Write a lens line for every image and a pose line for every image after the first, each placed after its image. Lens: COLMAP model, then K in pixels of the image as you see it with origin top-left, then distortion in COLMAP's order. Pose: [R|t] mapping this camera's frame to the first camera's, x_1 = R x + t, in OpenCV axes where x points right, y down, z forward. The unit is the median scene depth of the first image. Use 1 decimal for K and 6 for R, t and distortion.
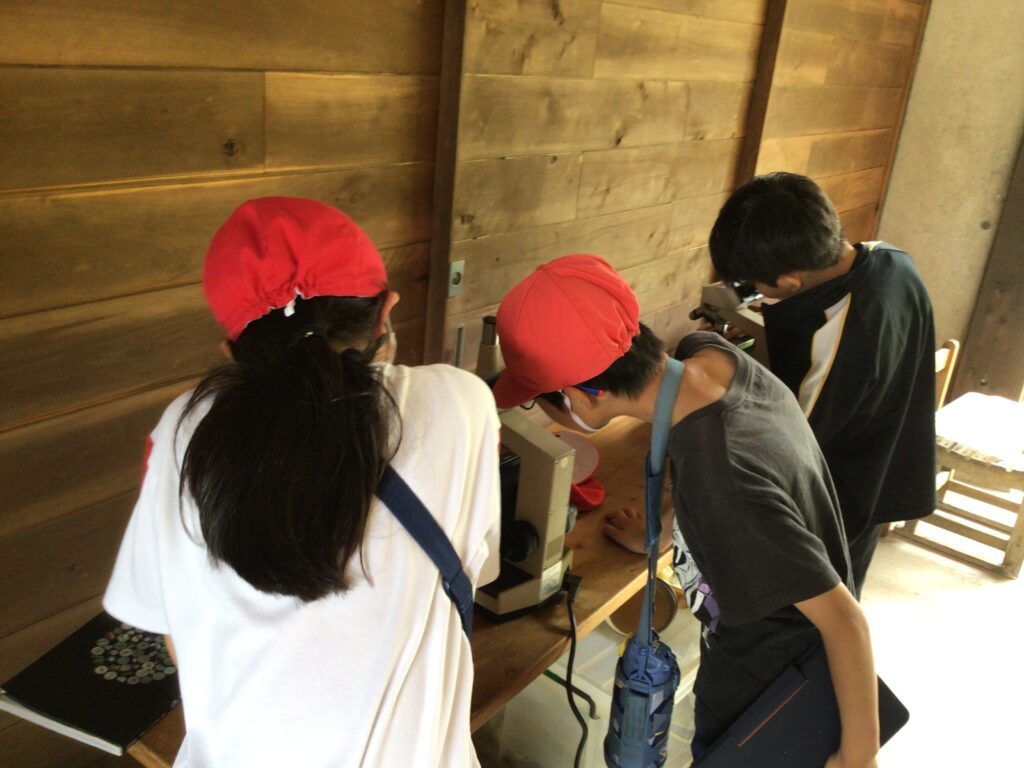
lens RADIAL K [[933.7, 0, 514.7], [0, 933.7, 382.0], [0, 0, 1]] dist [0.101316, -0.170018]
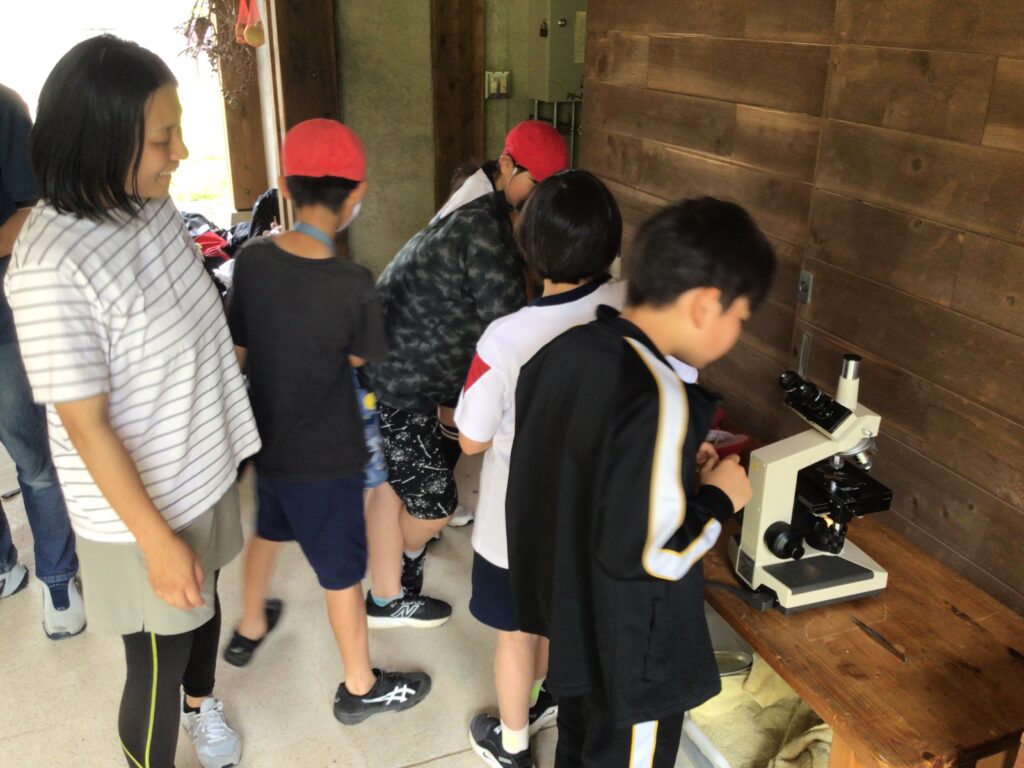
lens RADIAL K [[933.7, 0, 514.7], [0, 933.7, 382.0], [0, 0, 1]] dist [0.101316, -0.170018]
pose [[-0.530966, 0.218812, -0.818655, 1.299878], [-0.366478, 0.811772, 0.454664, -0.481944], [0.764048, 0.541431, -0.350834, 1.374463]]
